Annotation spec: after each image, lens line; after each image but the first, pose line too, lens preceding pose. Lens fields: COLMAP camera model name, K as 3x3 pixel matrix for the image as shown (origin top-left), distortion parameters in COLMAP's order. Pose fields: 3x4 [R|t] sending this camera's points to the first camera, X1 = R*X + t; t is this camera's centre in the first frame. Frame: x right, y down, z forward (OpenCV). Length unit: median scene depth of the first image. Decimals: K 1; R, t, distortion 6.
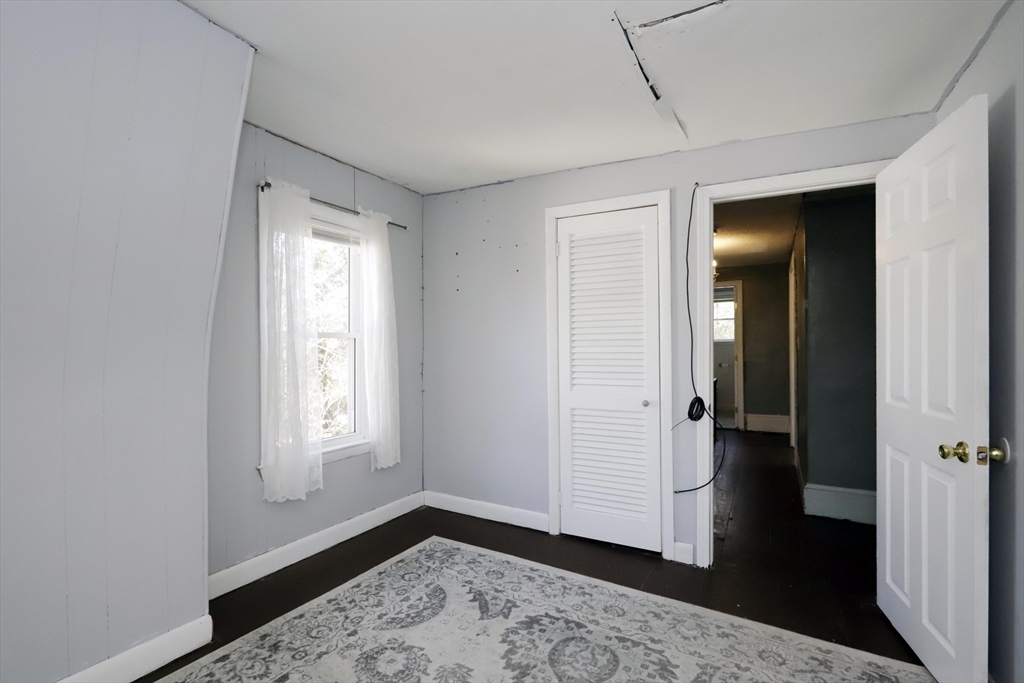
lens RADIAL K [[484.8, 0, 514.6], [0, 484.8, 344.9], [0, 0, 1]] dist [-0.003724, 0.001308]
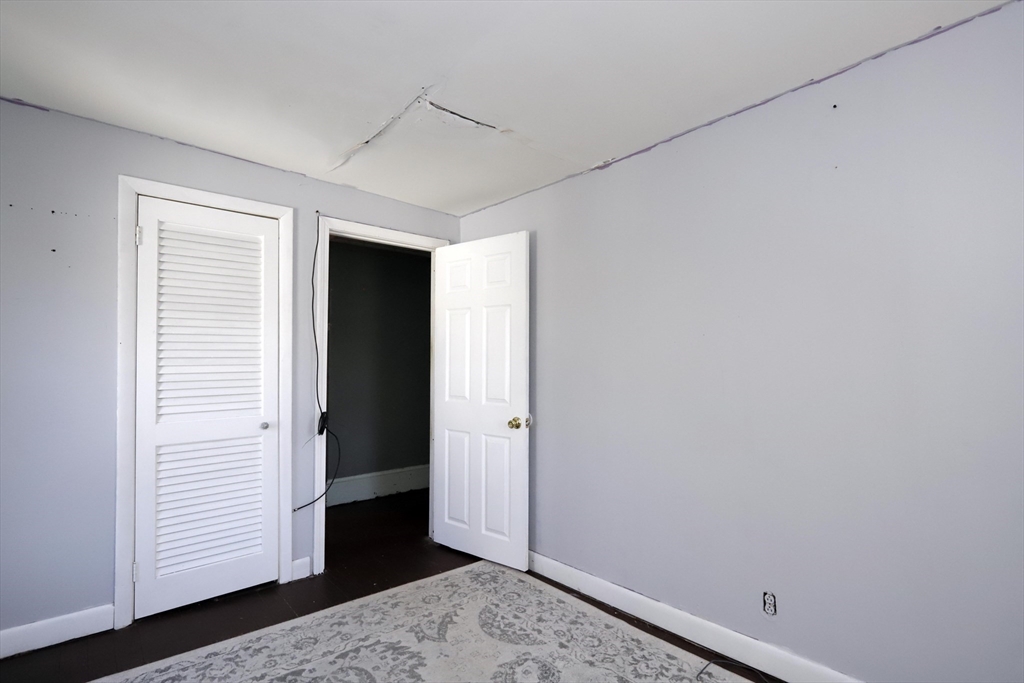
lens RADIAL K [[484.8, 0, 514.6], [0, 484.8, 344.9], [0, 0, 1]] dist [-0.003724, 0.001308]
pose [[0.333892, 0.028663, 0.942176, -0.540235], [-0.002947, 0.999564, -0.029365, -0.011606], [-0.942607, 0.007028, 0.333831, 0.271905]]
